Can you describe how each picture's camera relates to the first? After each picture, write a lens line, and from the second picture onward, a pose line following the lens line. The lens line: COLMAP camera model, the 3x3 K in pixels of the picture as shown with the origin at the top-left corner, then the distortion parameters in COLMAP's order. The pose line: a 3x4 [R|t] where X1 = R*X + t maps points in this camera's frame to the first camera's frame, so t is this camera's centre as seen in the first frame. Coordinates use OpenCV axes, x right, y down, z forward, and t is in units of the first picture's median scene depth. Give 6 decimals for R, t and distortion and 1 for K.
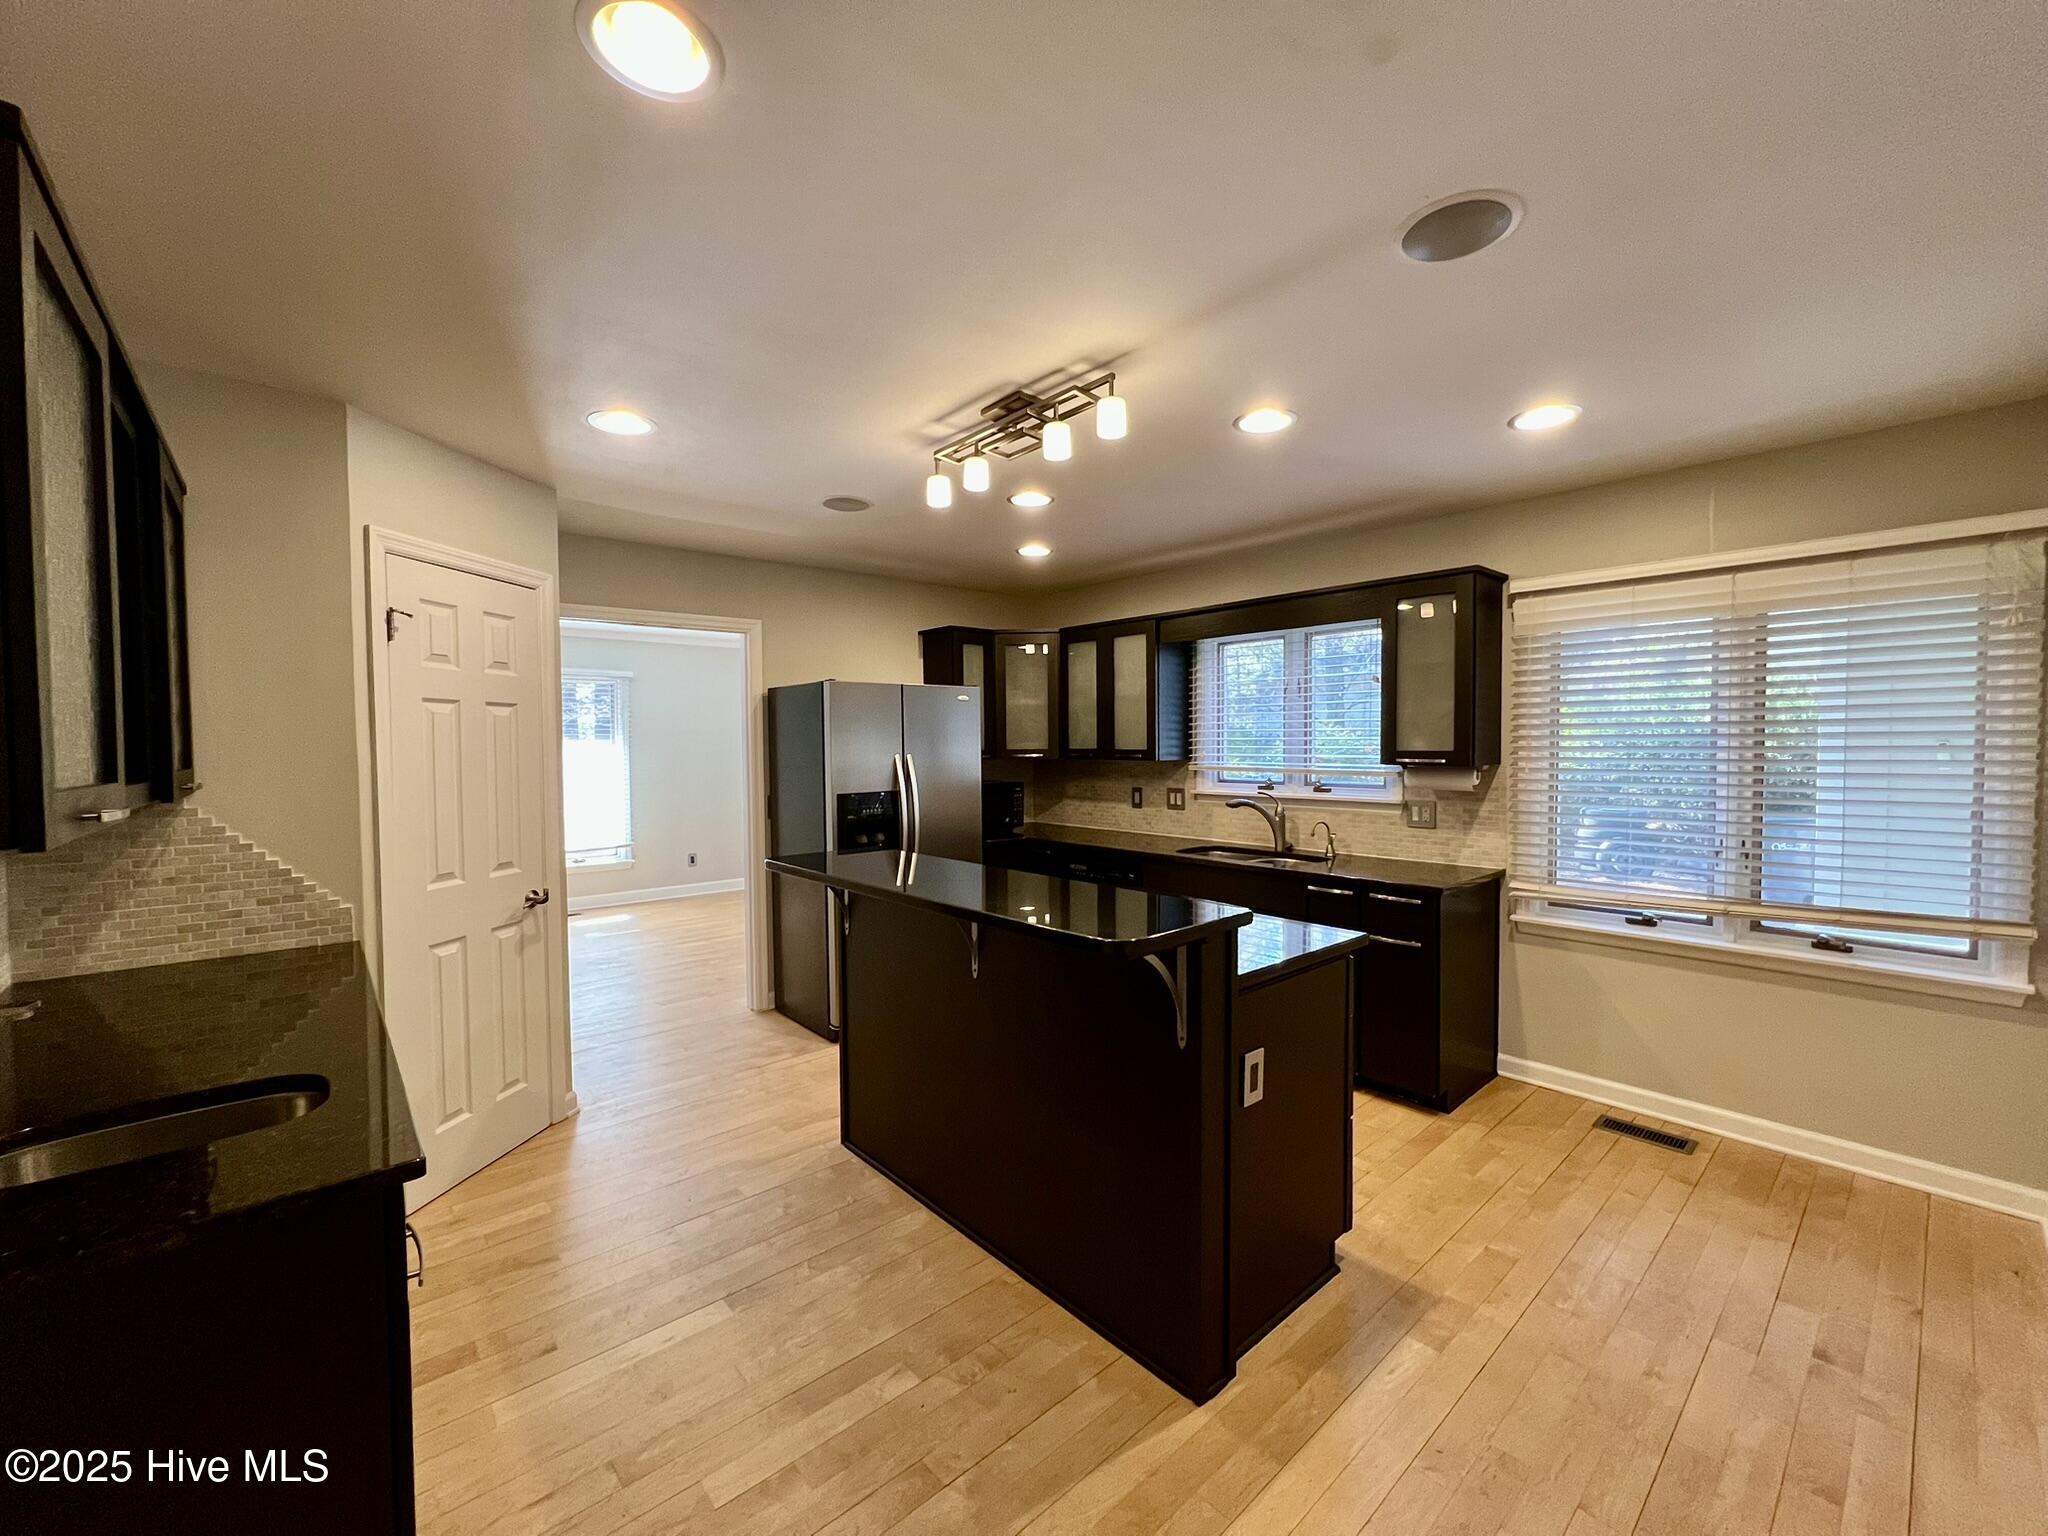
lens RADIAL K [[824.1, 0, 1027.9], [0, 824.1, 763.9], [0, 0, 1]] dist [0.000173, 0.000031]
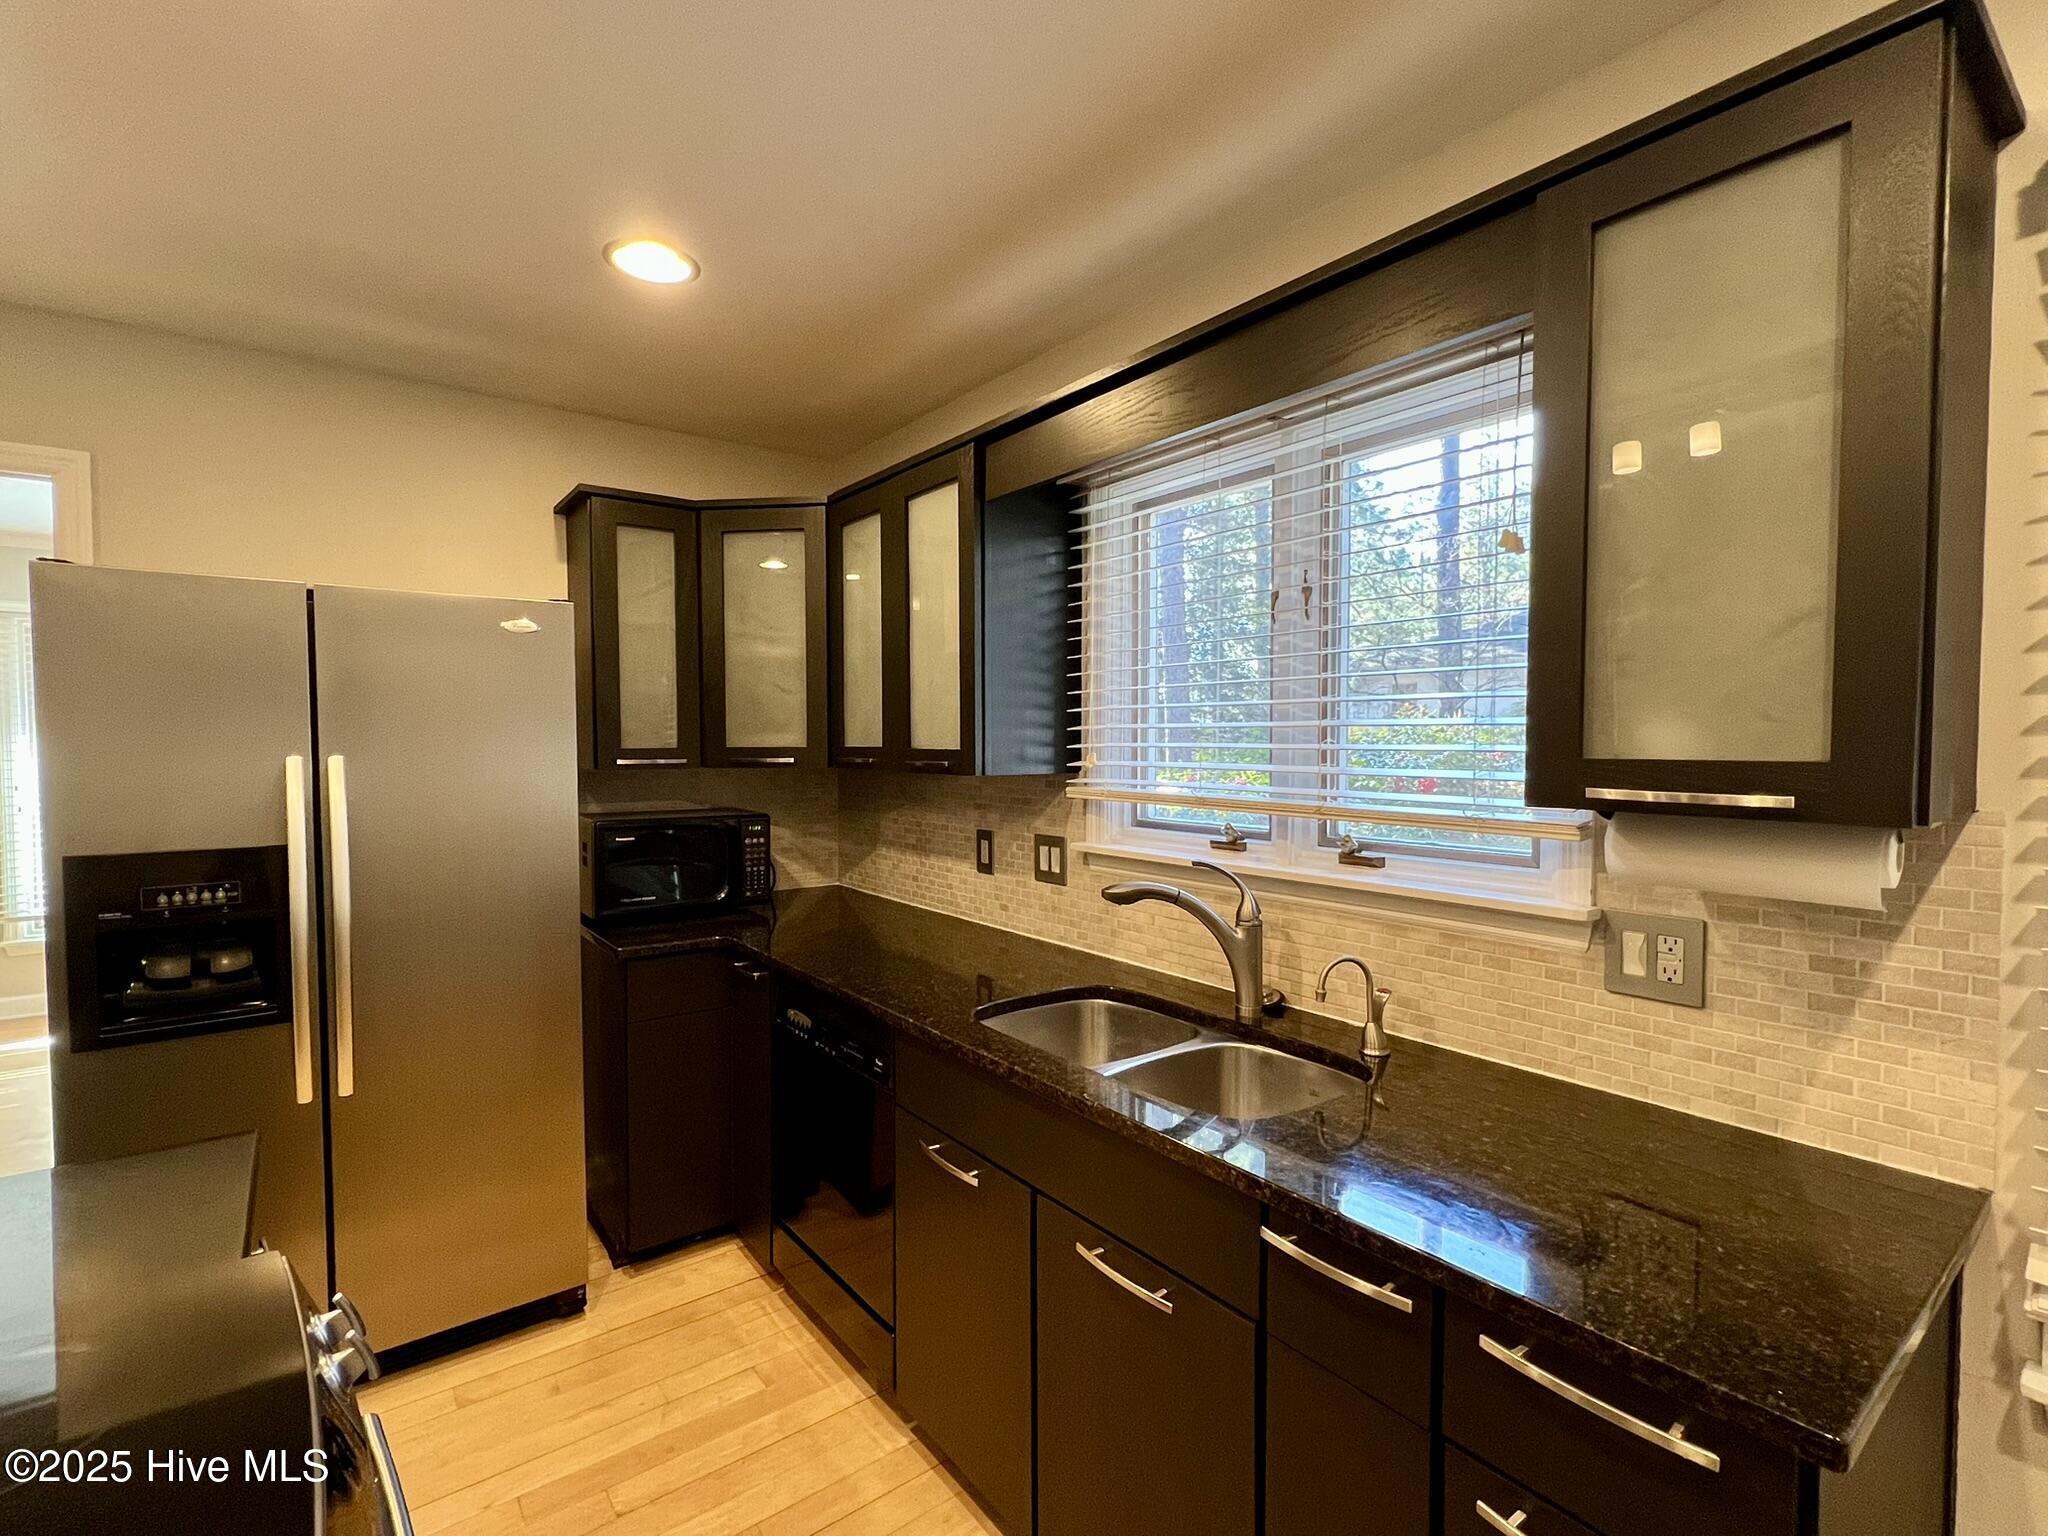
lens RADIAL K [[935.9, 0, 1017.5], [0, 935.9, 776.5], [0, 0, 1]] dist [0.002540, -0.000182]
pose [[0.996181, 0.010803, -0.086640, 0.230840], [-0.009893, 0.999891, 0.010923, -0.009868], [0.086749, -0.010024, 0.996180, 0.544539]]
